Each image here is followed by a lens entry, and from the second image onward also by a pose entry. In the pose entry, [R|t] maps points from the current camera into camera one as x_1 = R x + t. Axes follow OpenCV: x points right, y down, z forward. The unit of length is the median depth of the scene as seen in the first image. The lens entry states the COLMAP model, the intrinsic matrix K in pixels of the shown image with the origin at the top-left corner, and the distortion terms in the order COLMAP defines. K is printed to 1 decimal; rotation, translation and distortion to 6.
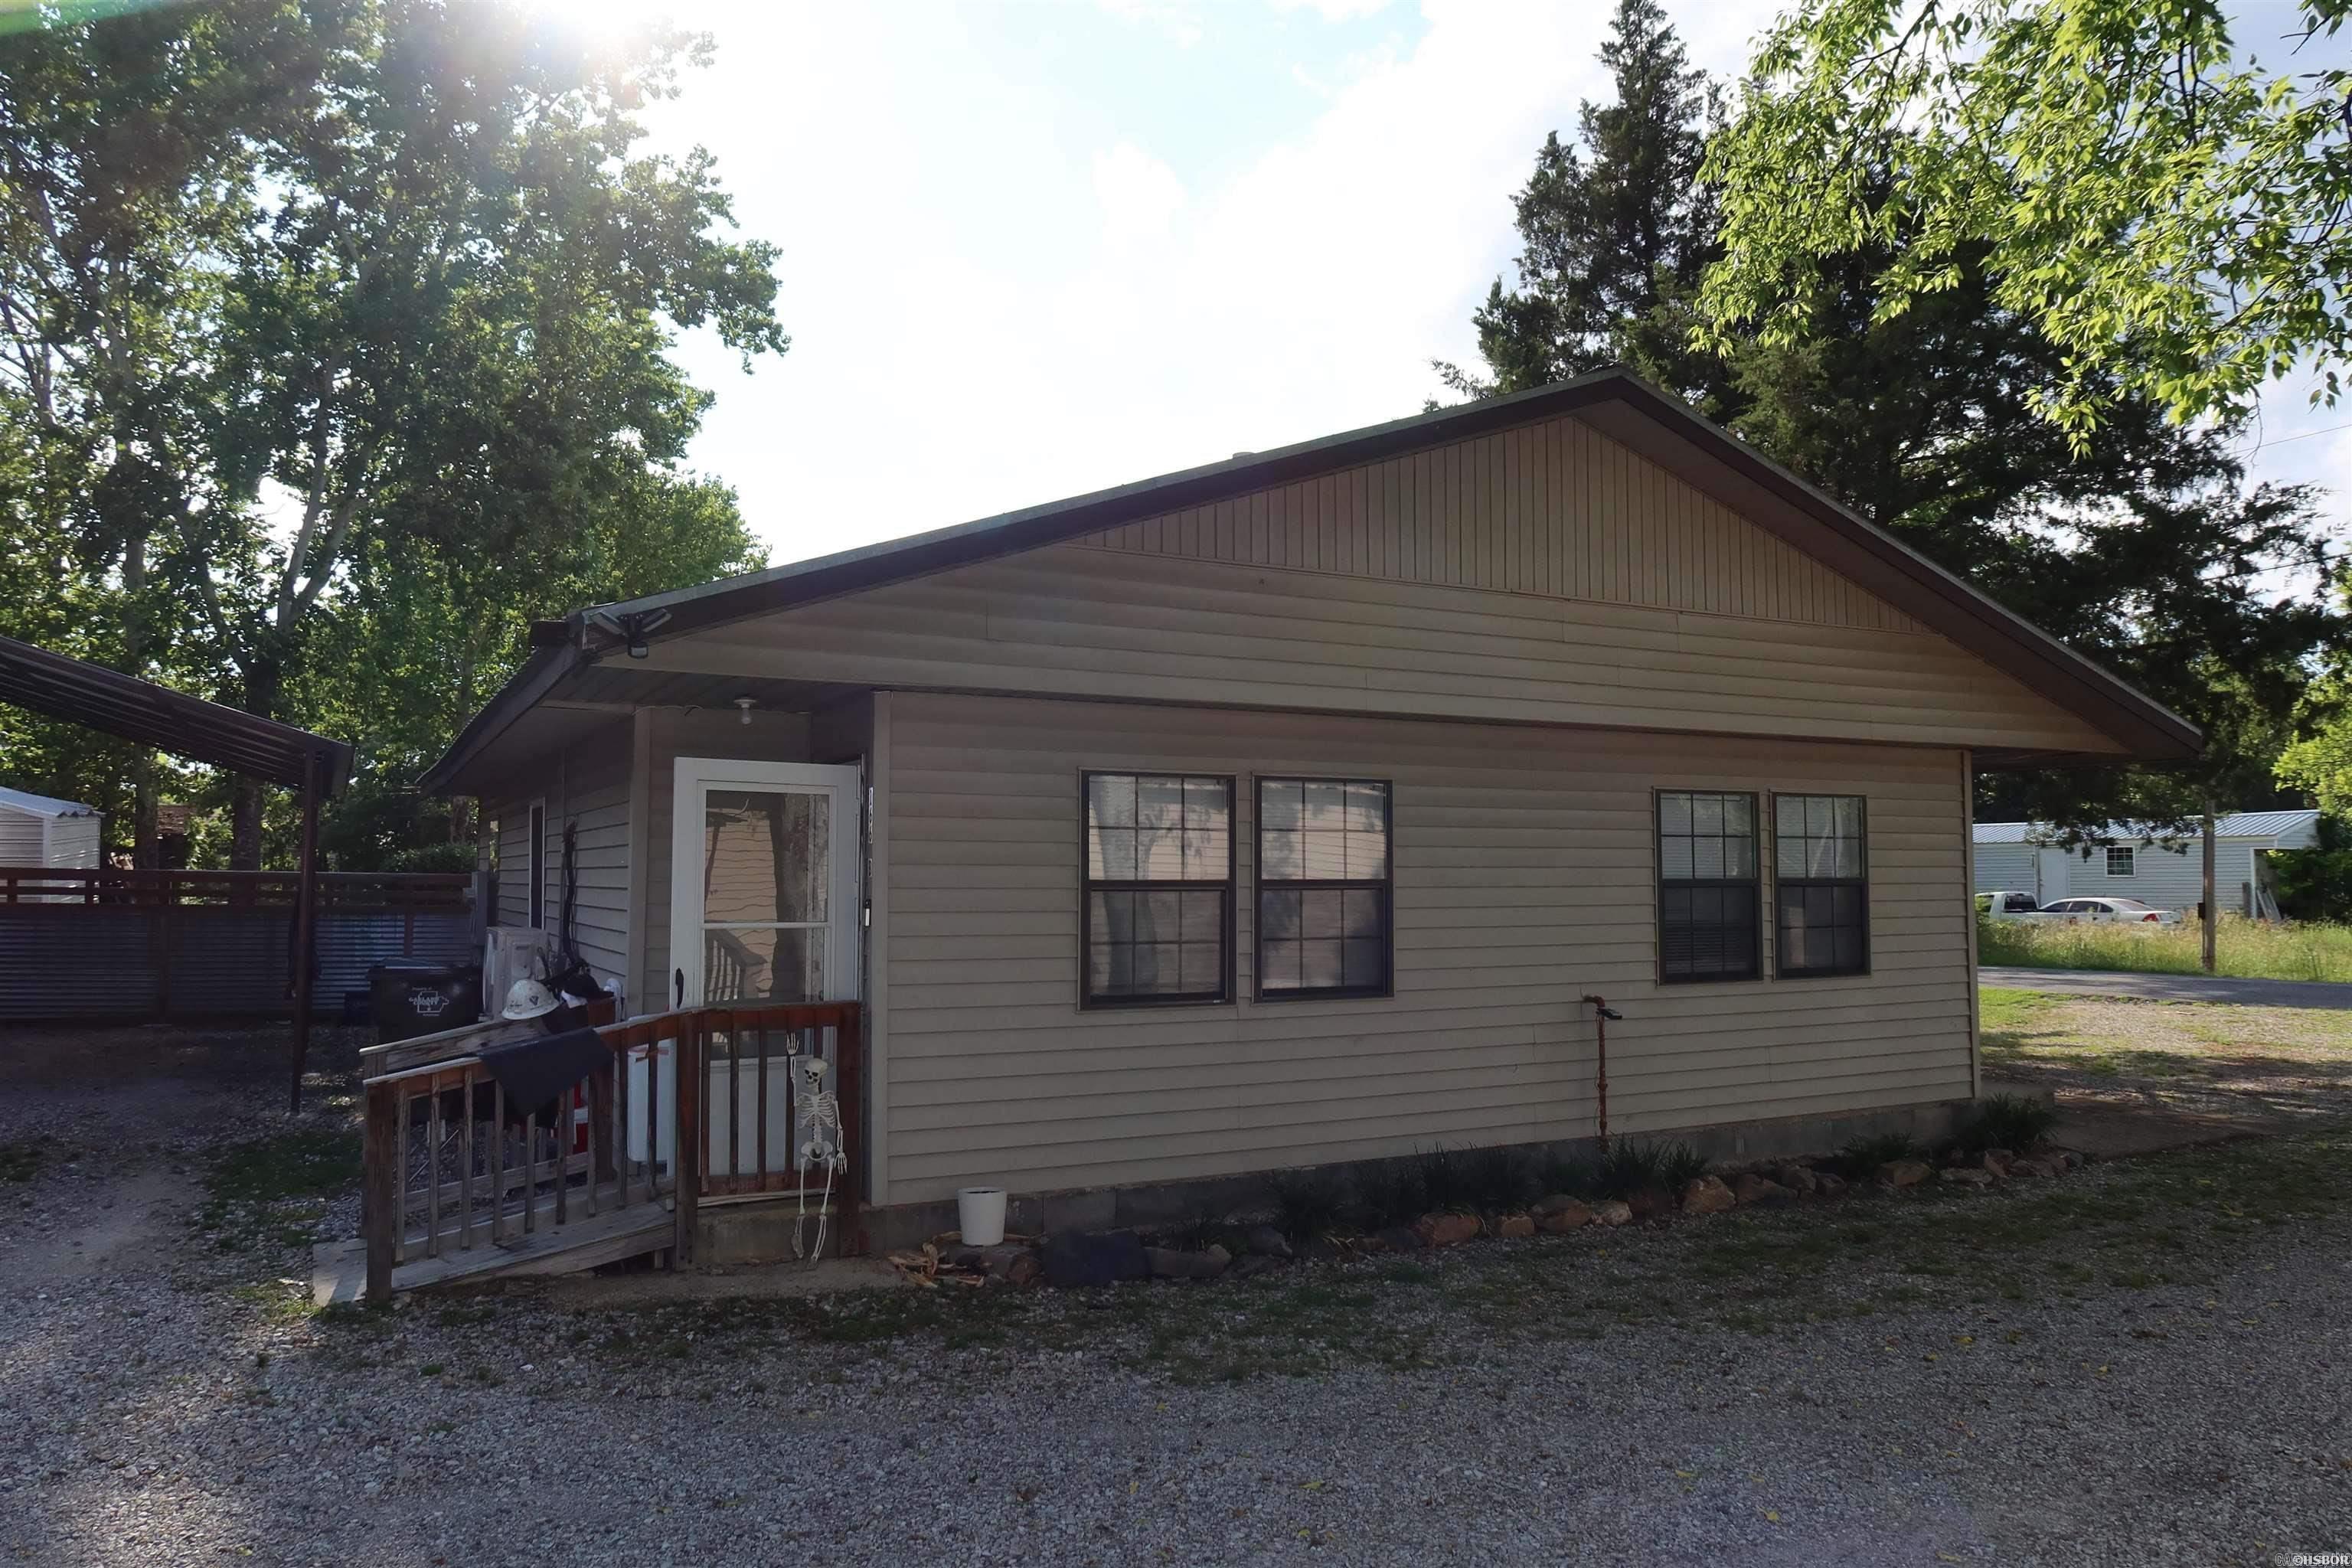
lens RADIAL K [[1636.4, 0, 1178.4], [0, 1636.4, 784.4], [0, 0, 1]] dist [-0.024833, 0.006862]
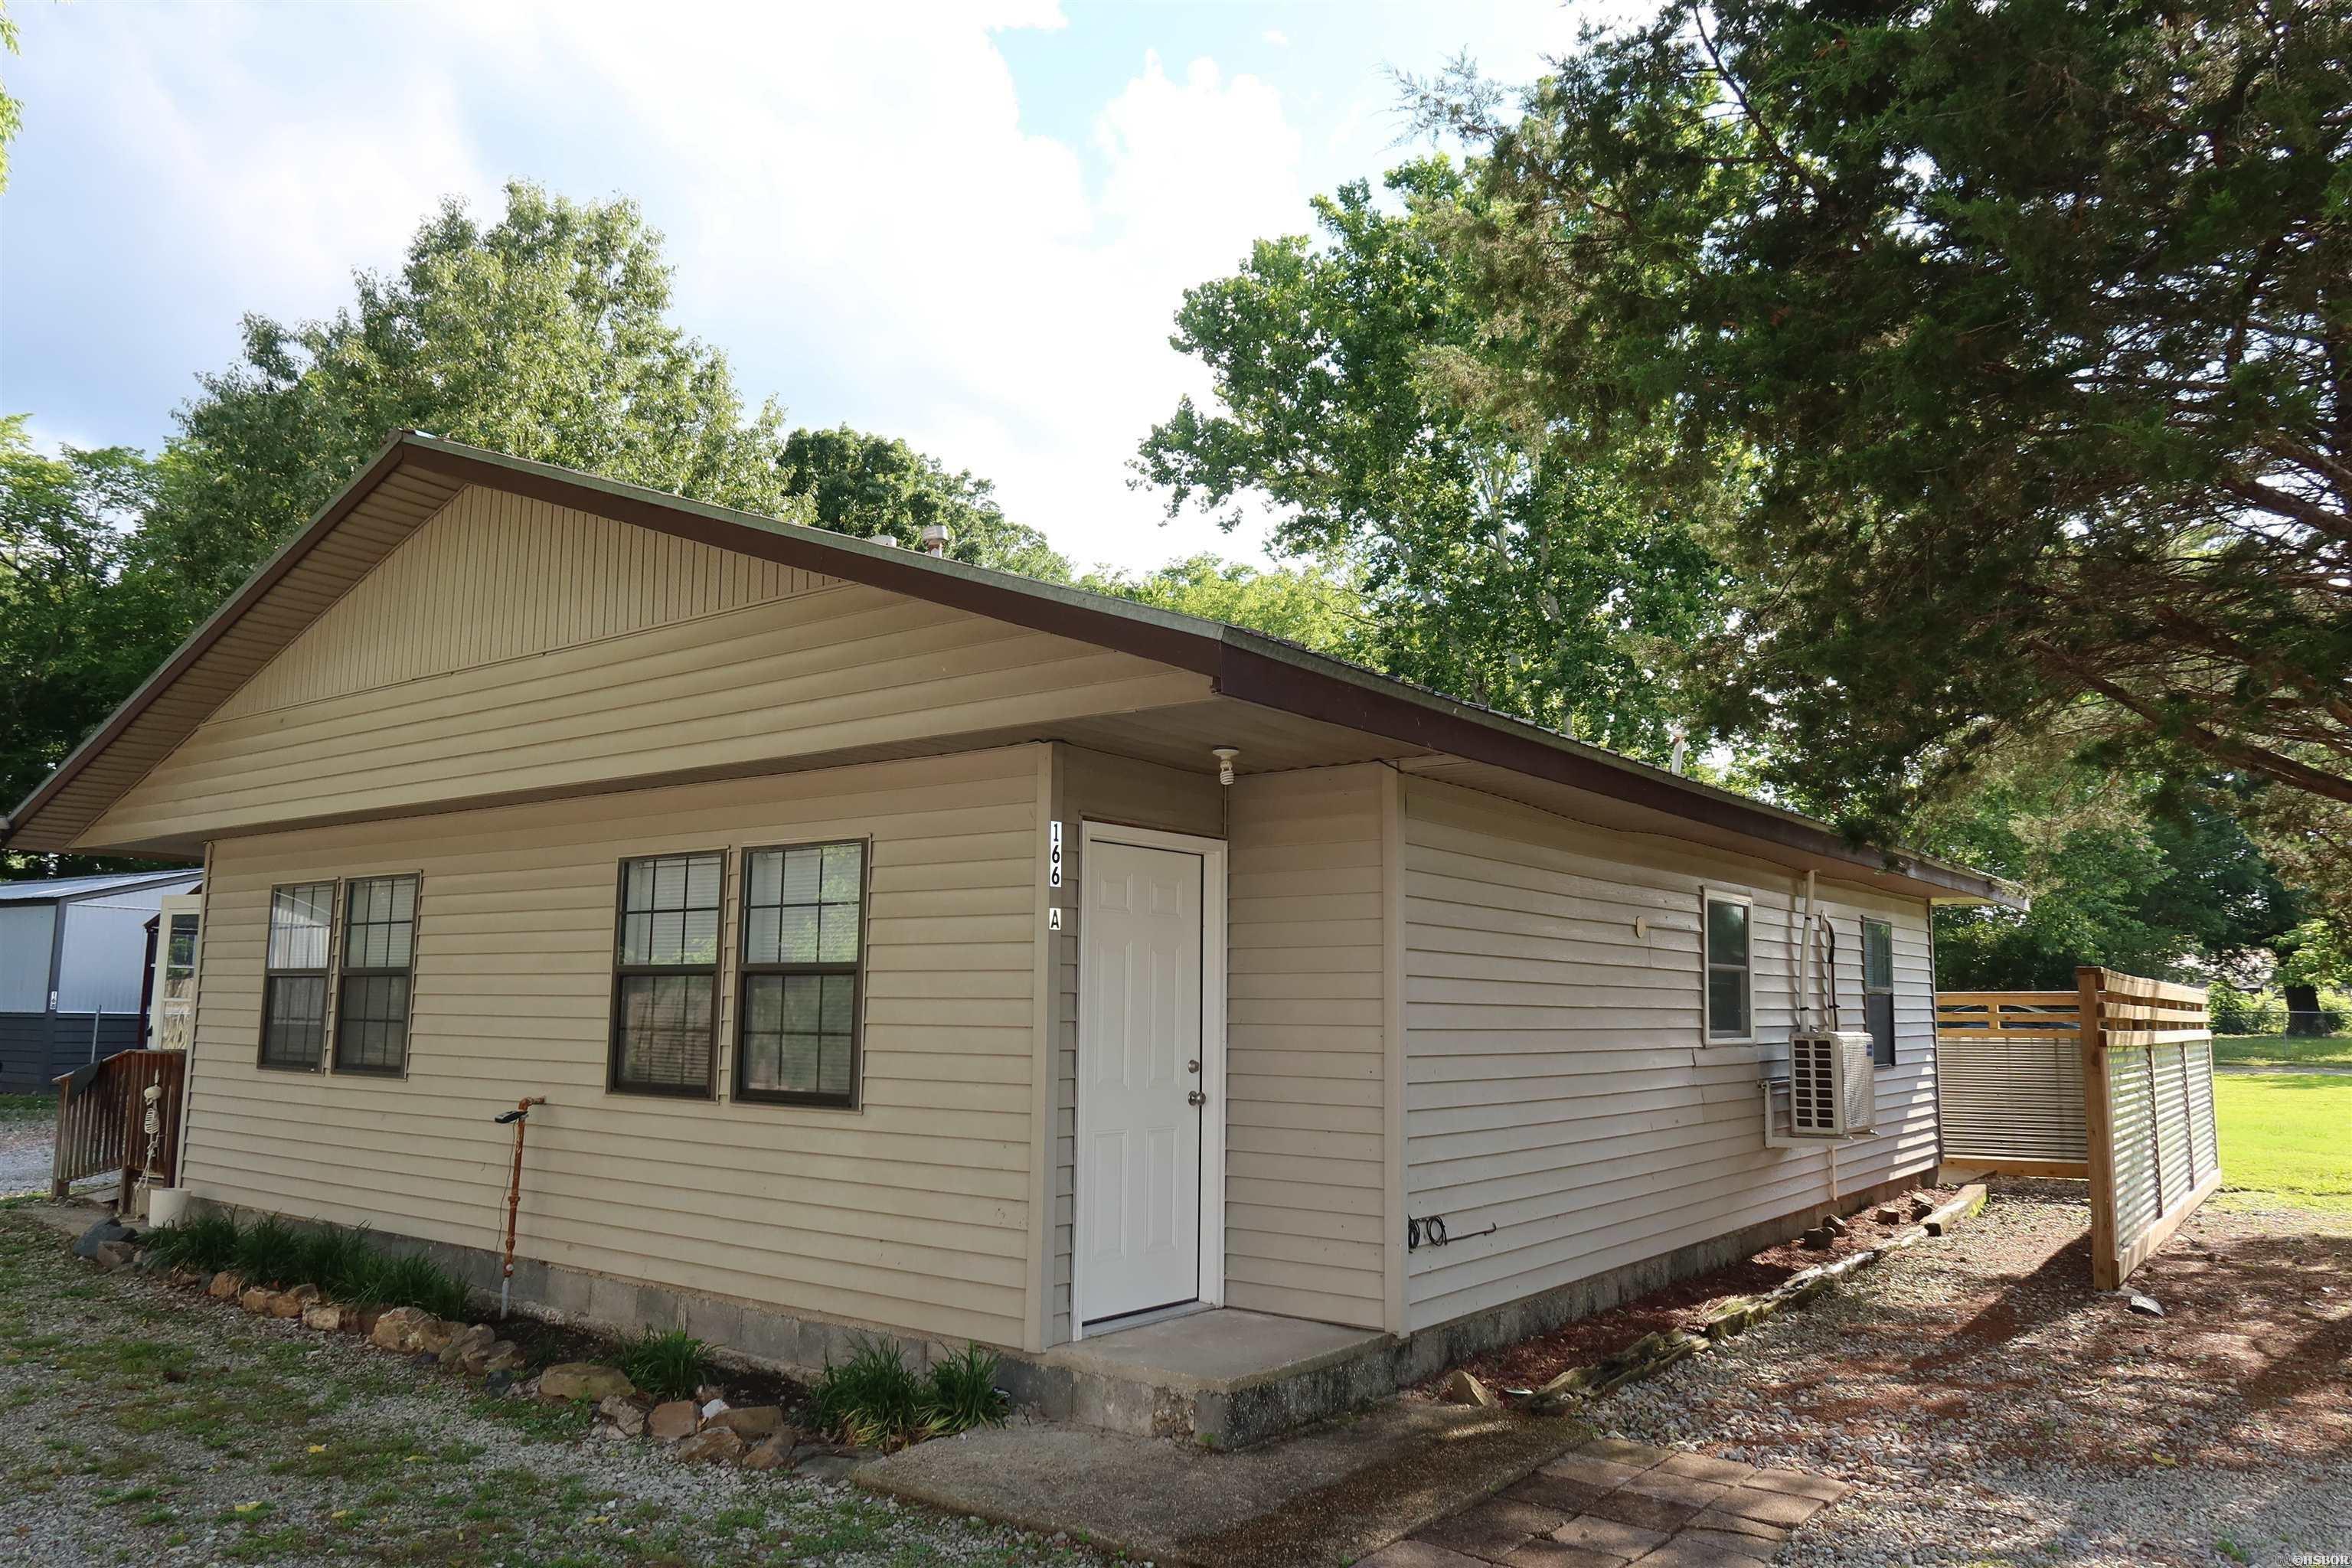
lens RADIAL K [[1636.4, 0, 1172.8], [0, 1636.4, 794.5], [0, 0, 1]] dist [-0.024833, 0.006862]
pose [[0.411032, -0.098257, -0.906310, 1.174154], [0.060747, 0.994917, -0.080313, 0.054978], [0.909595, -0.022045, 0.414911, 0.913306]]
